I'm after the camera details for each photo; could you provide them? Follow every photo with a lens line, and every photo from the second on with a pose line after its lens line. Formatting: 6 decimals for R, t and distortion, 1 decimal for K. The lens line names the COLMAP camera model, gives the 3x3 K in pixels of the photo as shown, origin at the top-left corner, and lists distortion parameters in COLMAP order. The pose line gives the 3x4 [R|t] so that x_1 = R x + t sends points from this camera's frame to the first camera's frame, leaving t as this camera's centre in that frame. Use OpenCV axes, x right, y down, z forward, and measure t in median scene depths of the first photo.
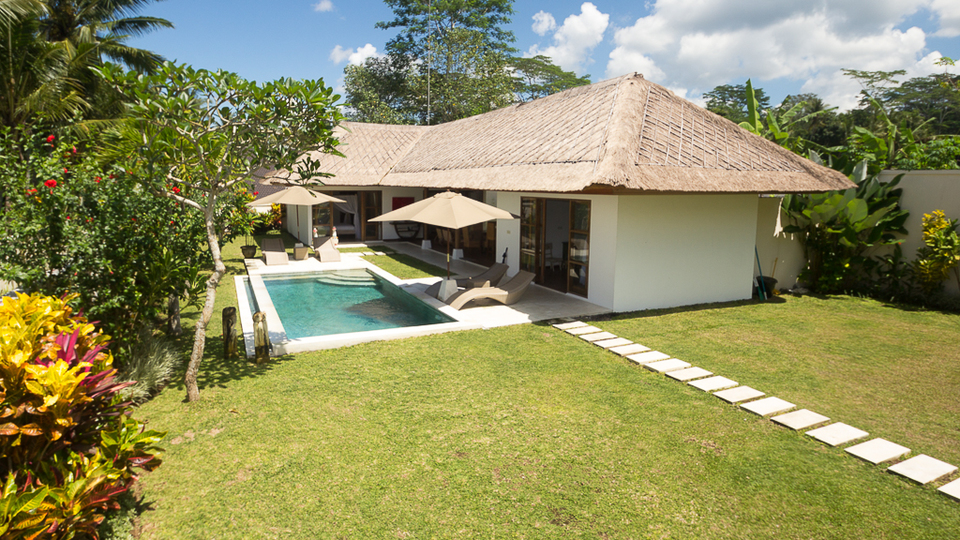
lens RADIAL K [[563.6, 0, 480.0], [0, 563.6, 270.0], [0, 0, 1]] dist [-0.036061, -0.000109]
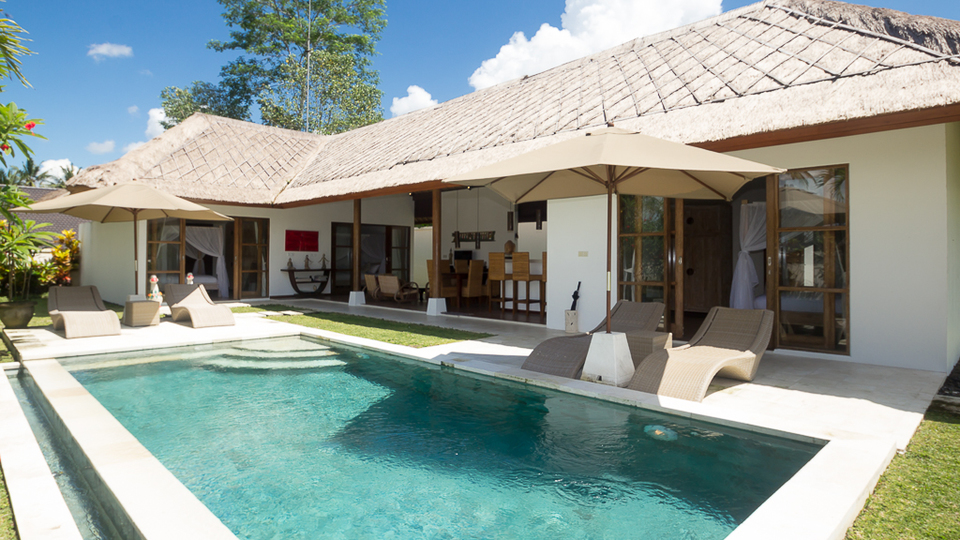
lens RADIAL K [[546.2, 0, 479.5], [0, 546.2, 264.5], [0, 0, 1]] dist [-0.010257, -0.017076]
pose [[0.939838, -0.007945, 0.341528, -0.162753], [0.059685, 0.988172, -0.141257, 0.010235], [-0.336366, 0.153143, 0.929196, 0.361452]]
